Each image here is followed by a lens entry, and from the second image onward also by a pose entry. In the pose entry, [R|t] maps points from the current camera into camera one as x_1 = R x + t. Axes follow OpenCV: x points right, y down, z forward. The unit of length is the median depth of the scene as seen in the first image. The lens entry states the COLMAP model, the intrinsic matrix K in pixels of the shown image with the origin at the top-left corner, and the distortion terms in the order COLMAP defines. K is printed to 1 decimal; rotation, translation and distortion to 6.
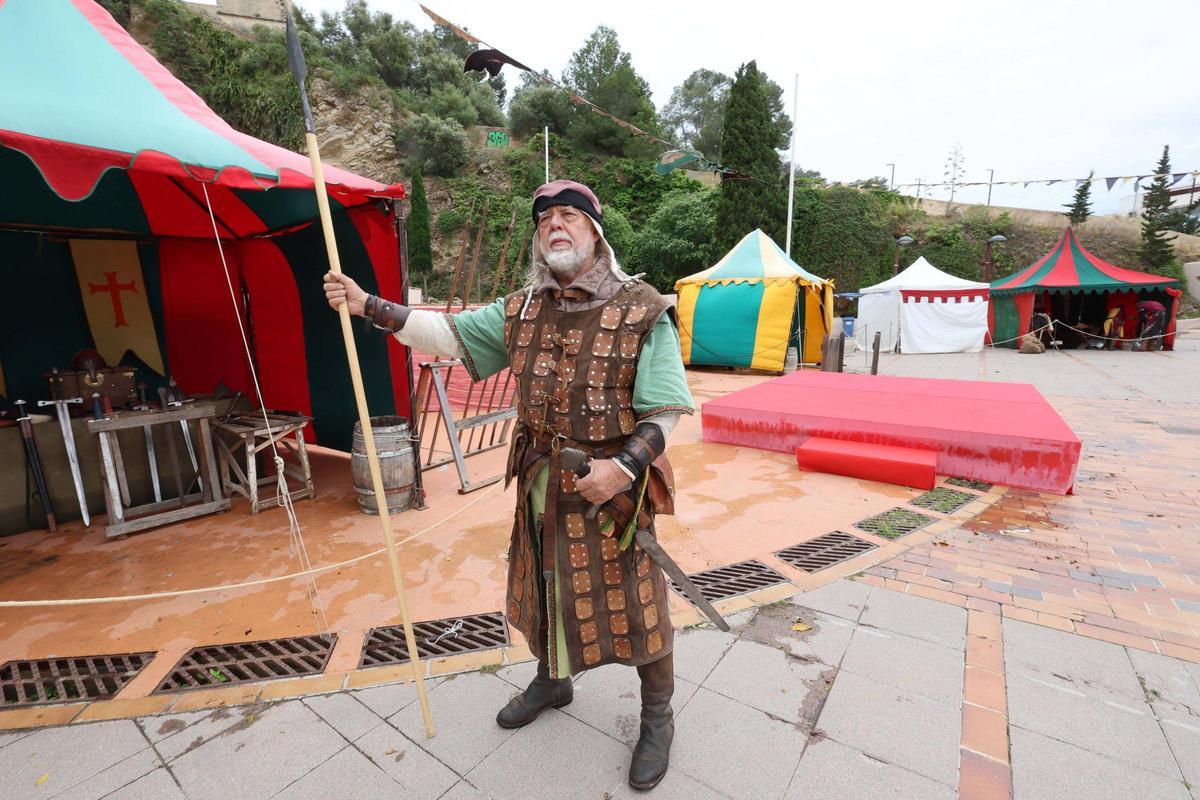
lens RADIAL K [[546.3, 0, 581.8], [0, 546.3, 402.0], [0, 0, 1]] dist [-0.050584, 0.023619]
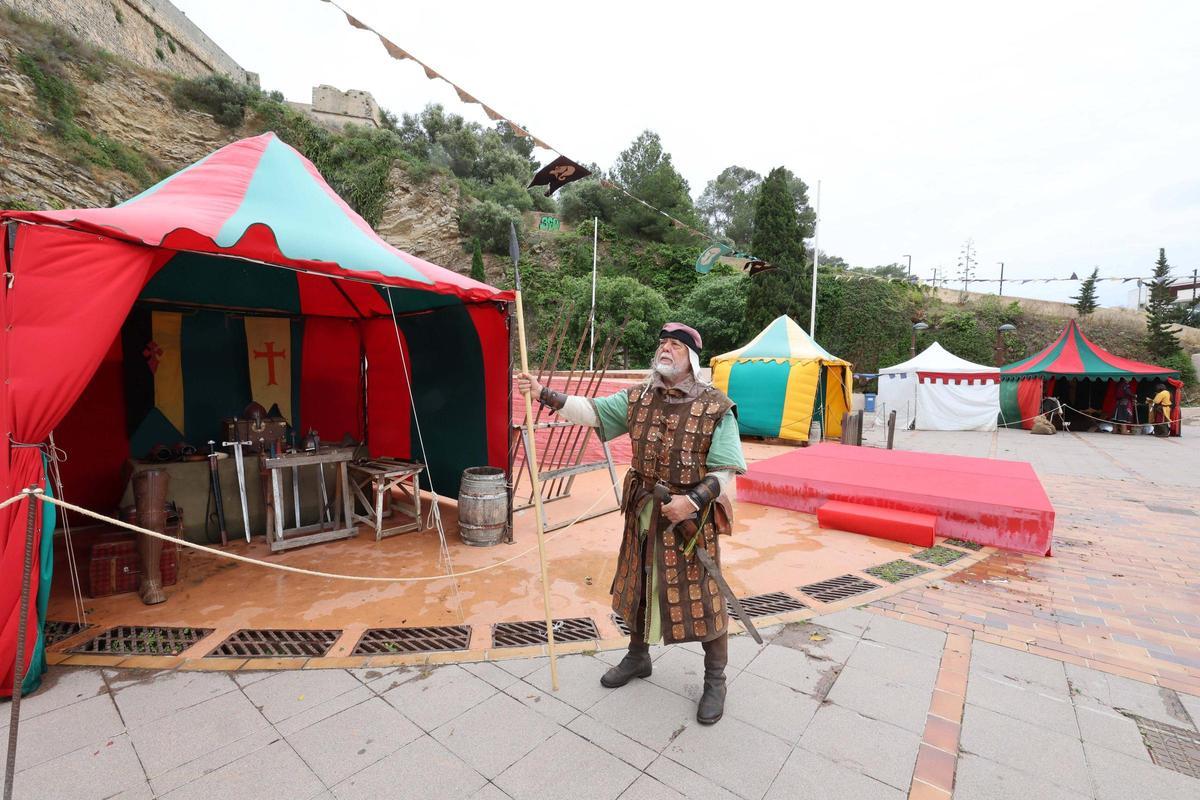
lens RADIAL K [[523.1, 0, 600.0], [0, 523.1, 400.0], [0, 0, 1]] dist [-0.055619, 0.027099]
pose [[0.998801, 0.039008, -0.029575, -0.059029], [-0.042317, 0.991743, -0.121059, 0.006818], [0.024609, 0.122166, 0.992205, -0.177655]]
